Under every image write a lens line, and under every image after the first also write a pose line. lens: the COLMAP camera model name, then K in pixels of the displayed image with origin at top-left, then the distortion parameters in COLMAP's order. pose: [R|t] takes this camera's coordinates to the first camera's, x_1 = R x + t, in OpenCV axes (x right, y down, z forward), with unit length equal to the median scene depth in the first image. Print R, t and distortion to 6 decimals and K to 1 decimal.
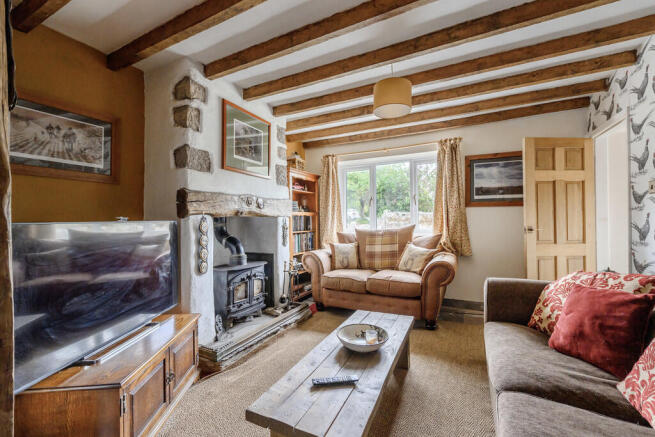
lens RADIAL K [[271.3, 0, 325.3], [0, 271.3, 220.8], [0, 0, 1]] dist [0.009579, 0.000062]
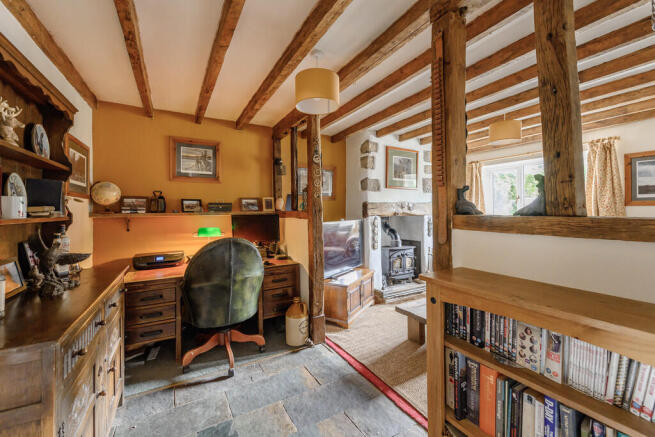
lens RADIAL K [[271.3, 0, 323.3], [0, 271.3, 214.2], [0, 0, 1]] dist [0.009579, 0.000062]
pose [[0.827841, 0.004363, -0.560945, 0.225468], [0.004095, 0.999896, 0.013822, -0.051630], [0.560947, -0.013739, 0.827738, -0.567802]]
